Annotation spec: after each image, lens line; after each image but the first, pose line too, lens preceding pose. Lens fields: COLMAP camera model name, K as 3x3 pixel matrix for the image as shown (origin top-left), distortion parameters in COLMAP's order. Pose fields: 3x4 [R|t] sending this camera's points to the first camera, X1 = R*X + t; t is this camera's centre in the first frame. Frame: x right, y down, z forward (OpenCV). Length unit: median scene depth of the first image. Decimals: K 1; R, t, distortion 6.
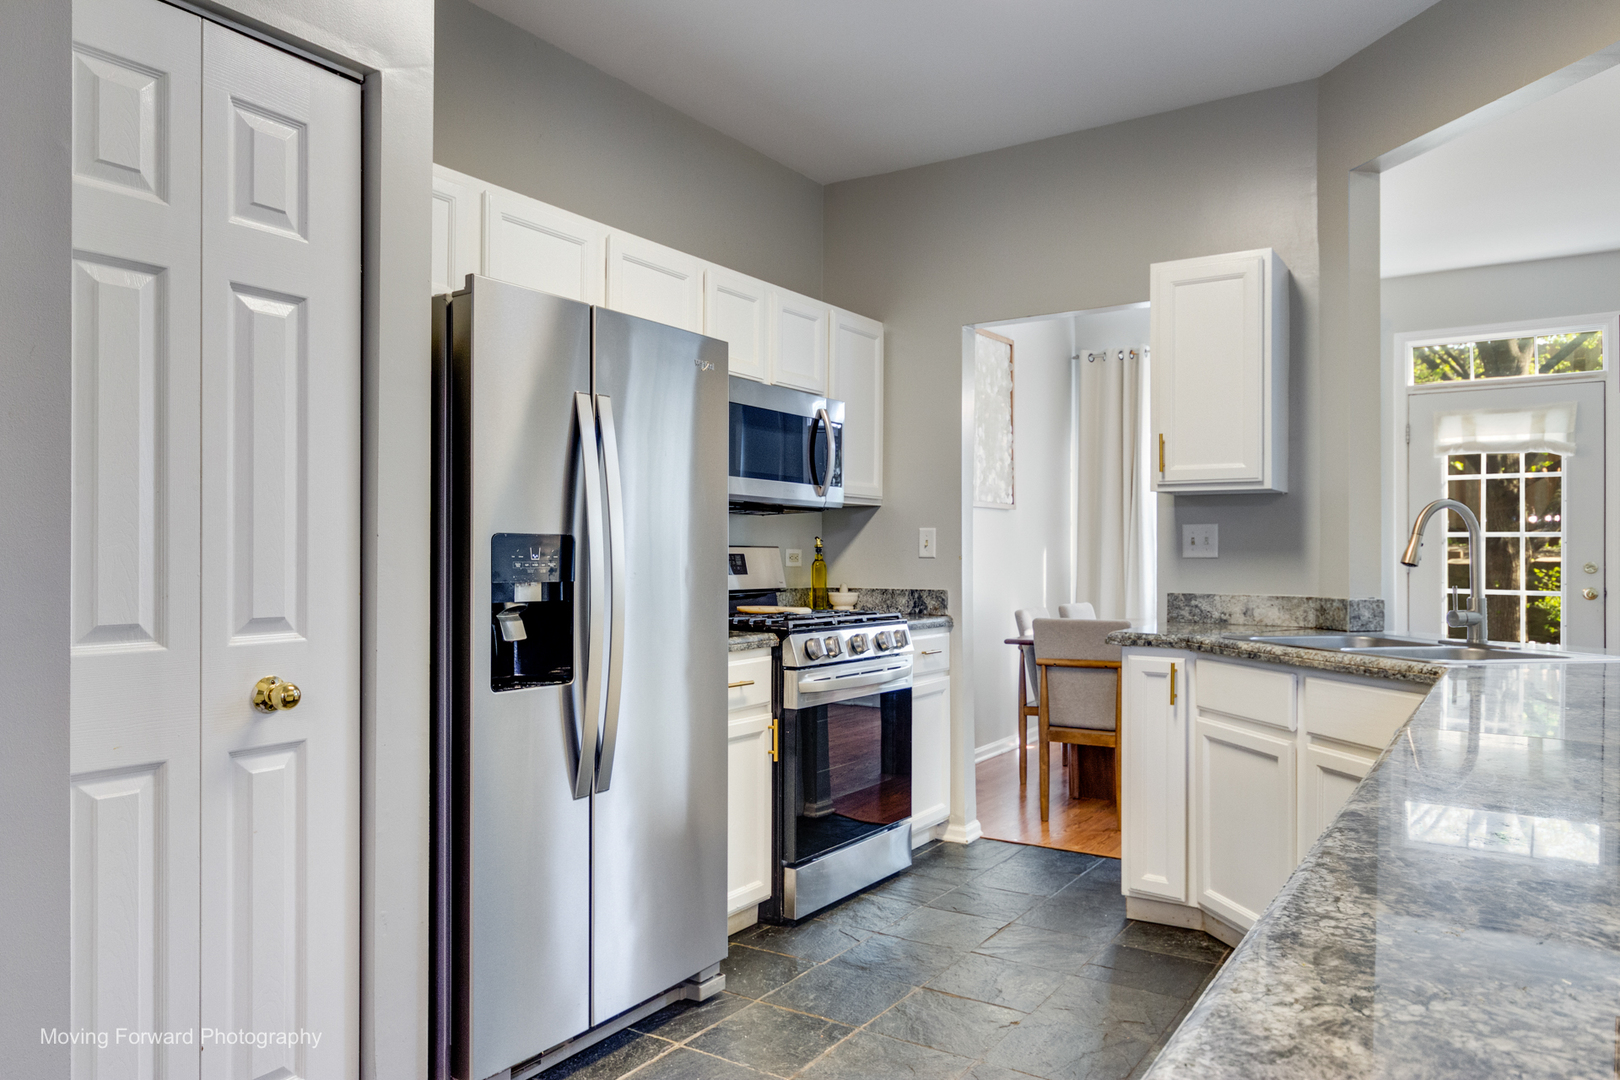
lens RADIAL K [[1086.4, 0, 810.0], [0, 1086.4, 545.4], [0, 0, 1]] dist [-0.002825, -0.000773]
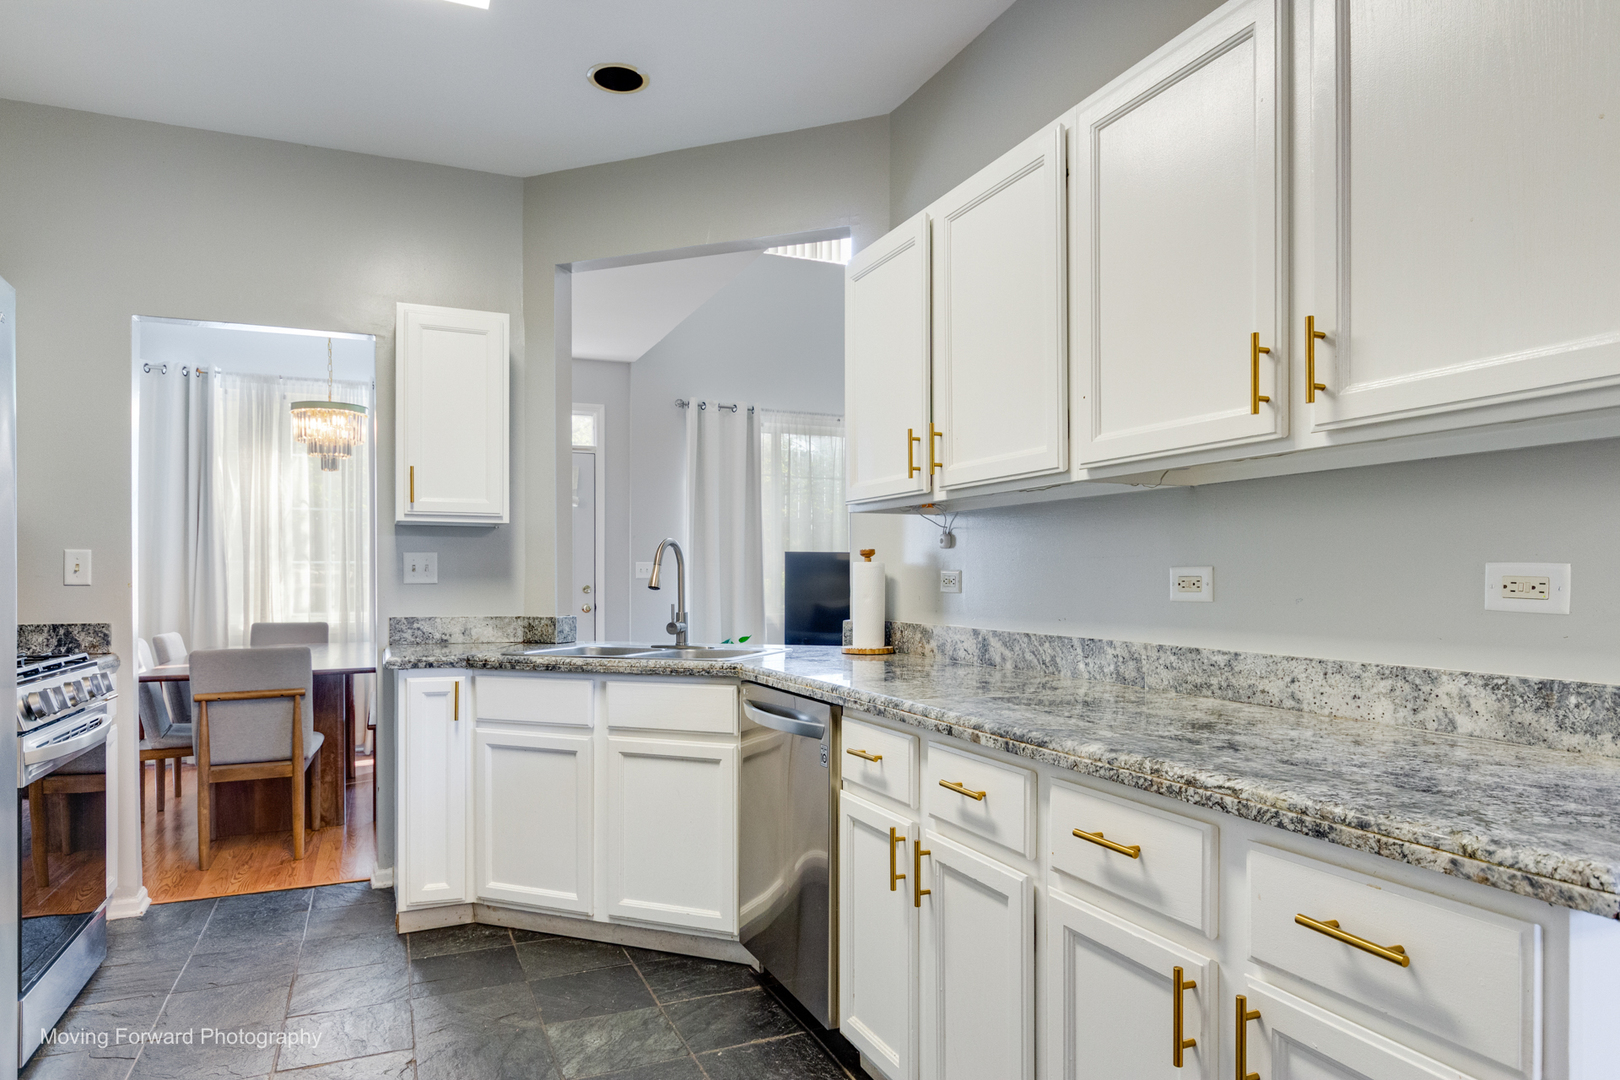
lens RADIAL K [[970.6, 0, 790.5], [0, 970.6, 572.3], [0, 0, 1]] dist [0.000048, 0.000030]
pose [[0.556318, 0.003970, 0.830960, -0.249812], [-0.005027, 0.999986, -0.001412, -0.000247], [-0.830955, -0.003392, 0.556330, 0.167943]]
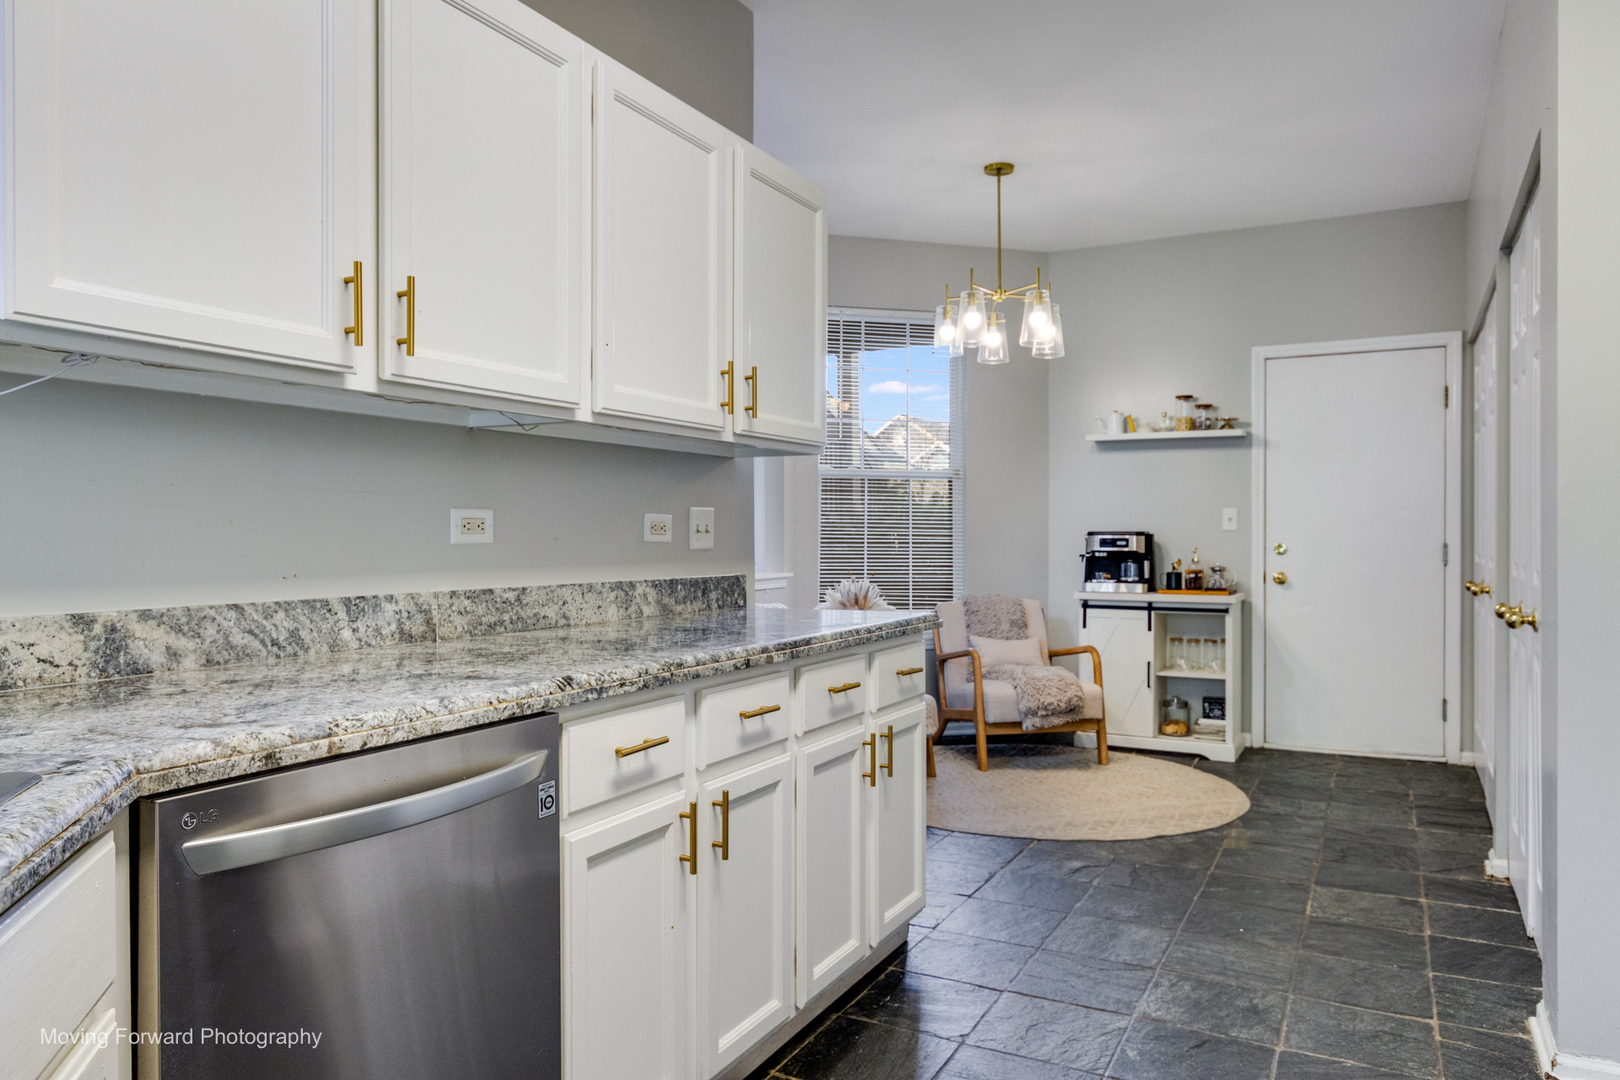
lens RADIAL K [[1086.4, 0, 809.8], [0, 1086.4, 541.2], [0, 0, 1]] dist [-0.002825, -0.000773]
pose [[-0.995016, -0.001871, -0.099701, 0.469061], [-0.001912, 0.999998, 0.000318, 0.019794], [0.099700, 0.000508, -0.995017, 1.350376]]
